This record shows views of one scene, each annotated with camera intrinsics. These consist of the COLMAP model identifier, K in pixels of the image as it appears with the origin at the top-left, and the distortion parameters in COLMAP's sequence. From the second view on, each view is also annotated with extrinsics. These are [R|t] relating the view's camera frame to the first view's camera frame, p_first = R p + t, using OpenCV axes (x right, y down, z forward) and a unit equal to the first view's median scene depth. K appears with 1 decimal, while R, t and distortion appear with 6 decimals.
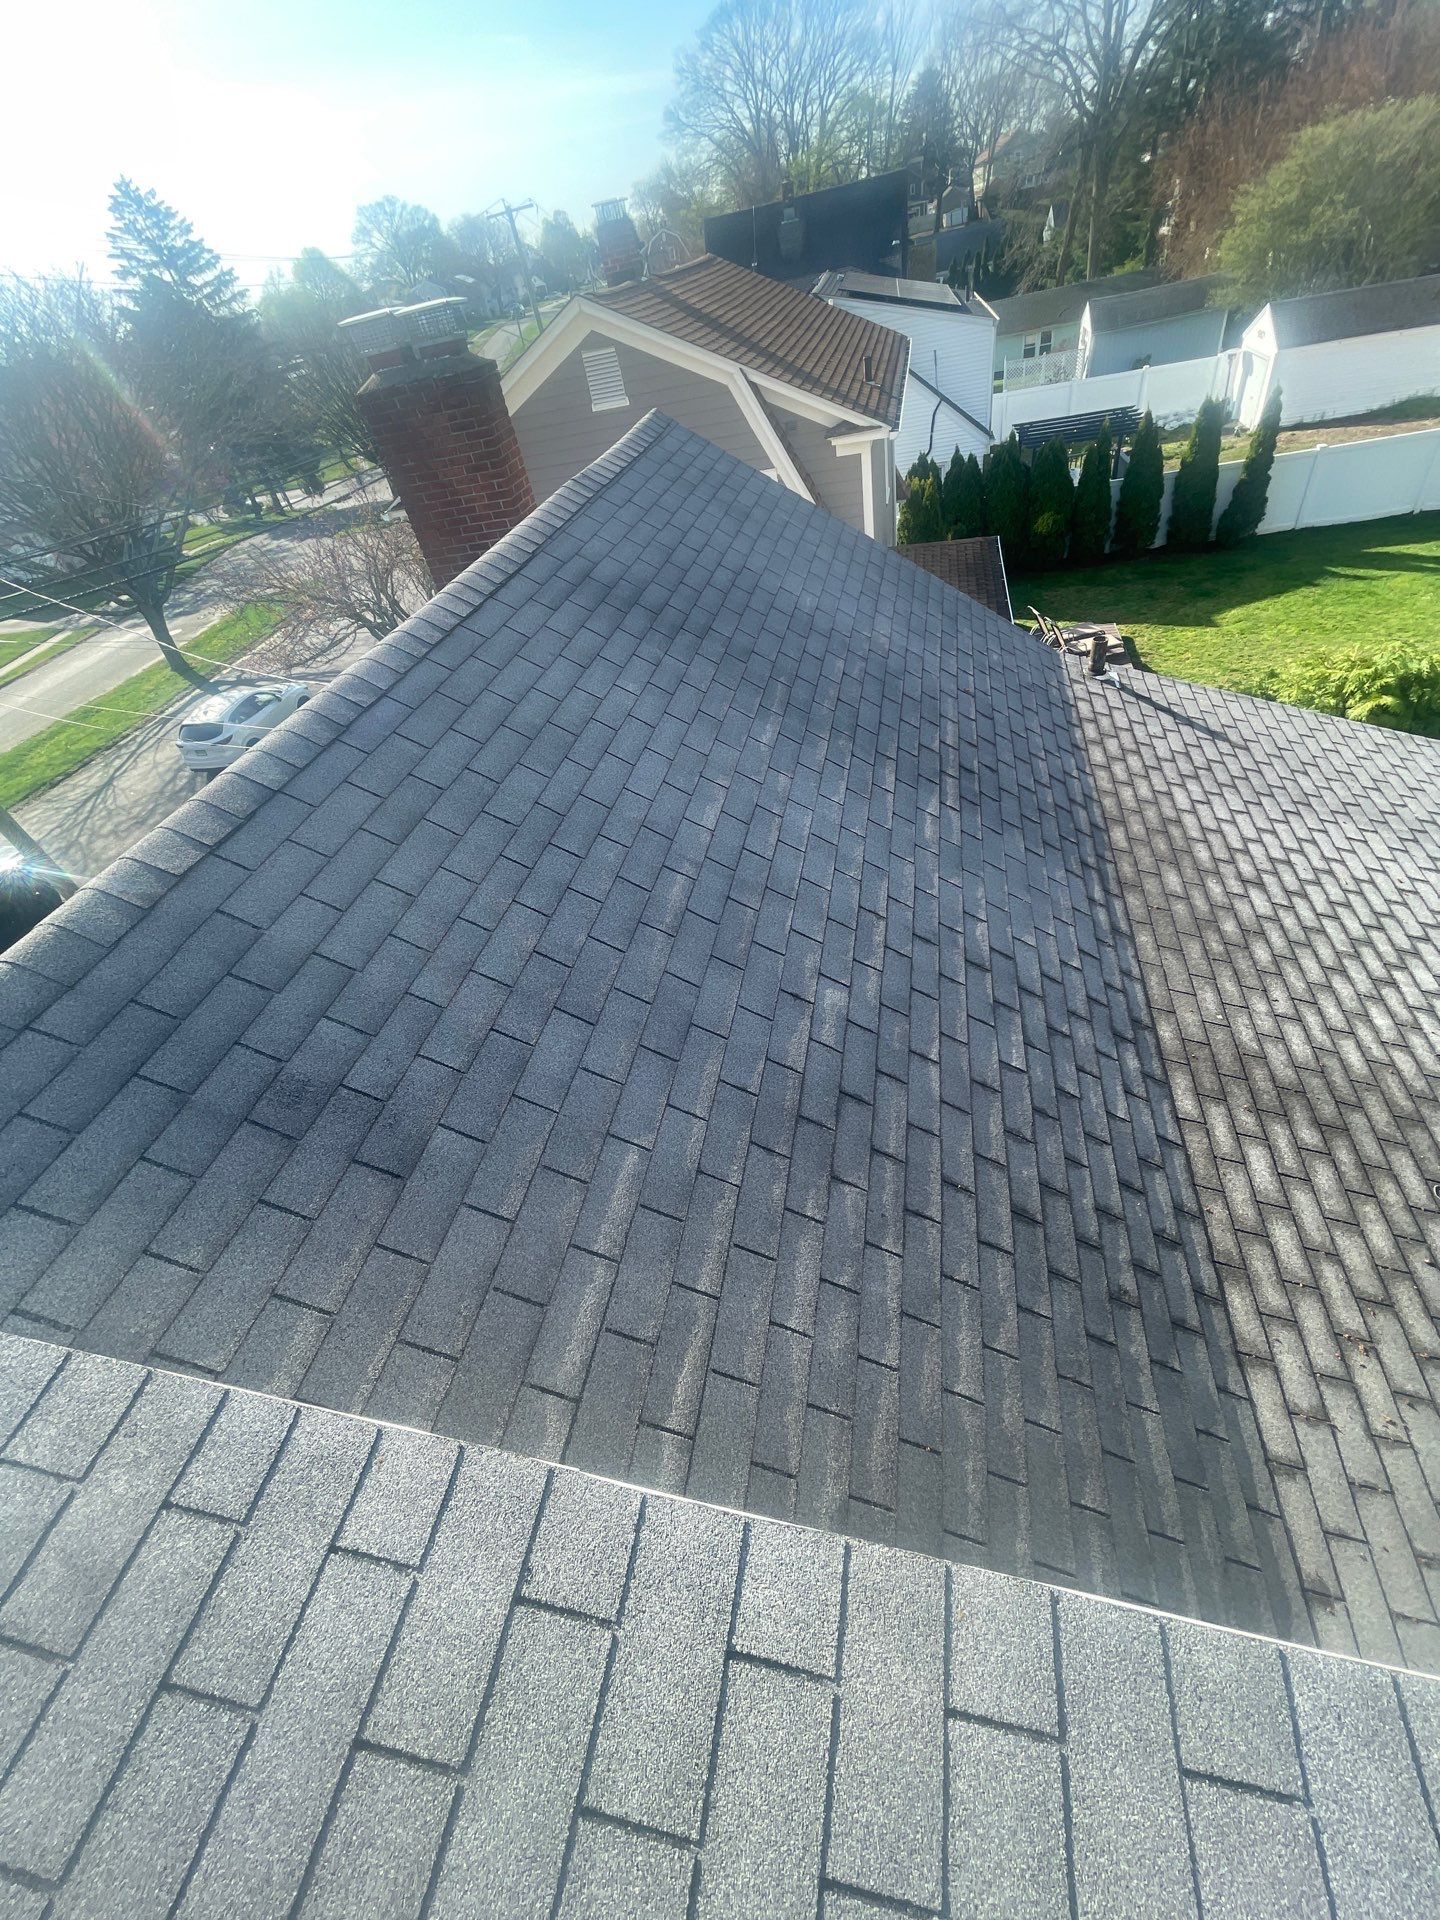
lens RADIAL K [[771.5, 0, 718.9], [0, 771.5, 958.1], [0, 0, 1]] dist [-0.001620, 0.000340]
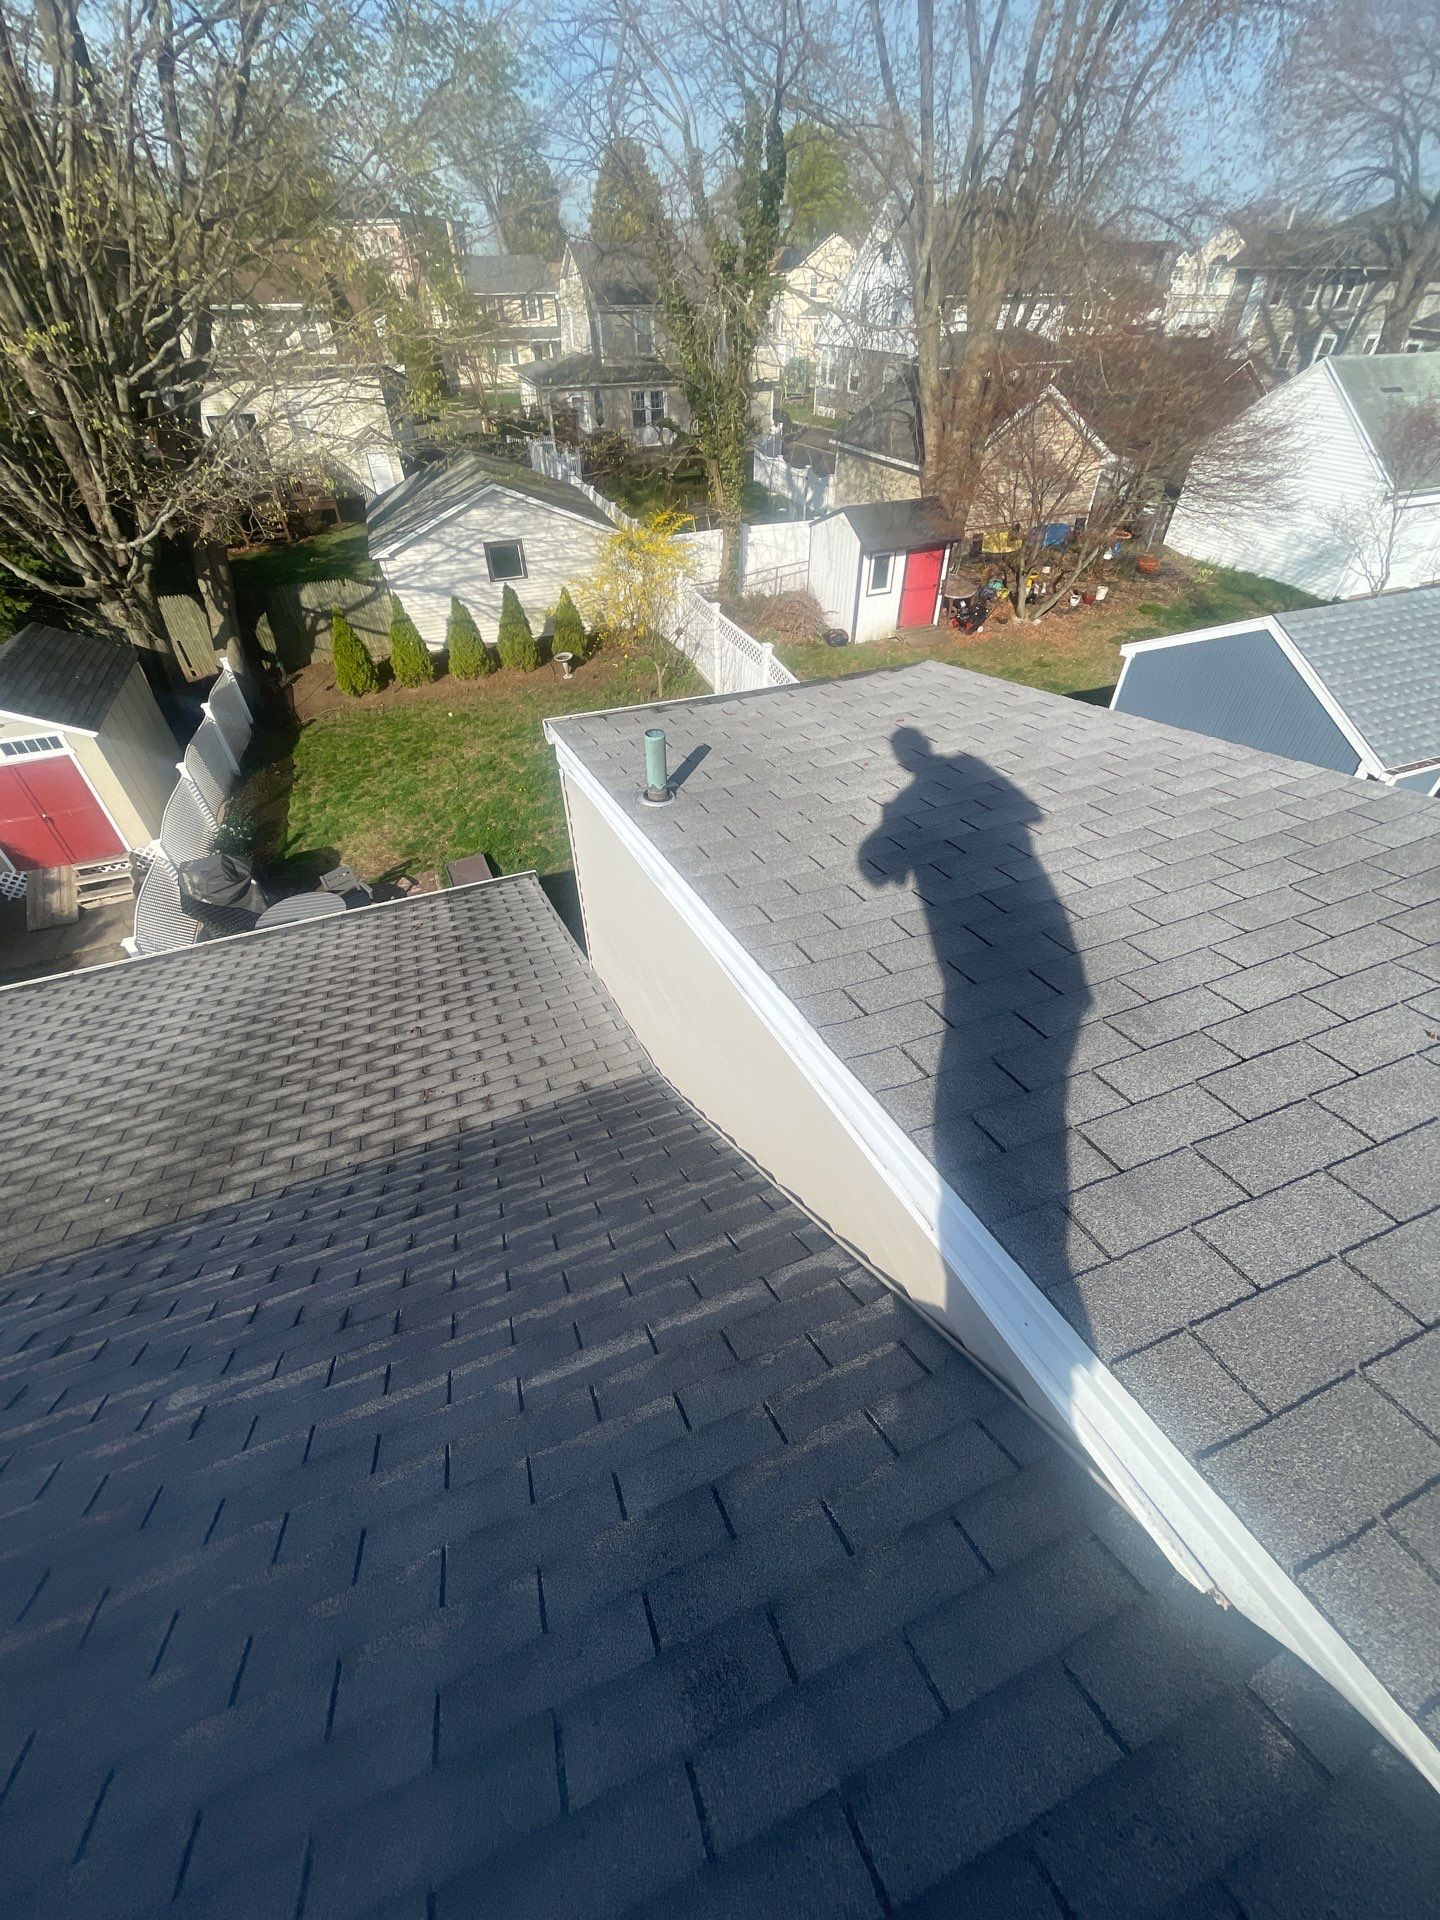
lens RADIAL K [[771.5, 0, 715.3], [0, 771.5, 963.7], [0, 0, 1]] dist [-0.001620, 0.000340]
pose [[-0.543583, -0.419711, 0.726883, -0.134815], [0.641942, 0.350049, 0.682185, -0.075151], [-0.540766, 0.837441, 0.079150, 0.090330]]
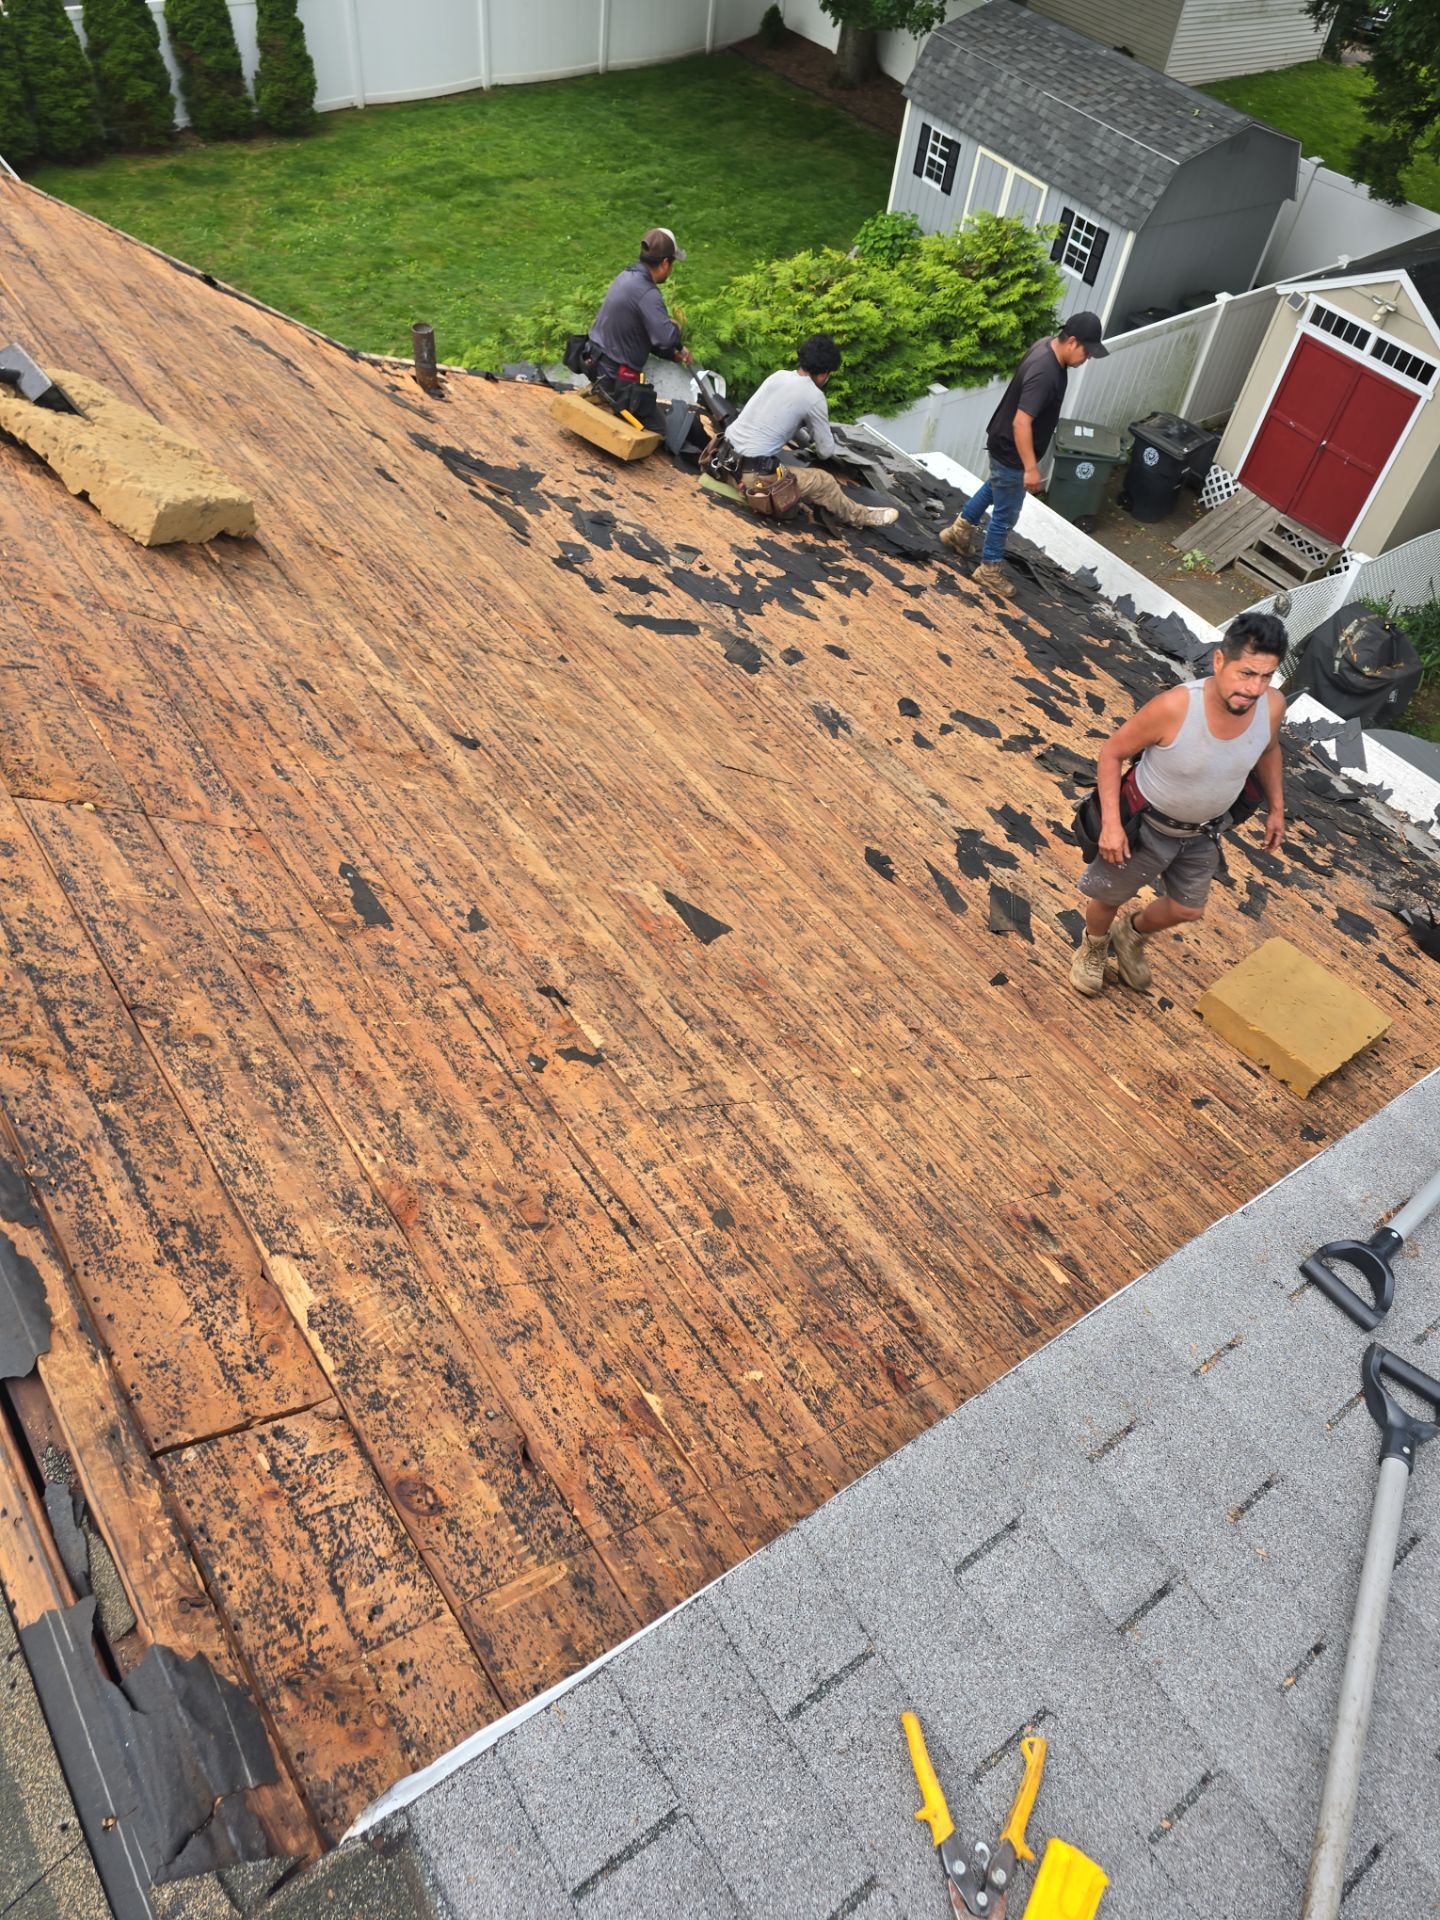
lens RADIAL K [[1285.0, 0, 723.4], [0, 1285.0, 949.4], [0, 0, 1]] dist [0.055849, -0.045658]
pose [[0.646370, -0.398296, 0.650819, -0.184114], [0.343242, 0.913552, 0.218191, -0.037076], [-0.681462, 0.082356, 0.727205, 0.005800]]
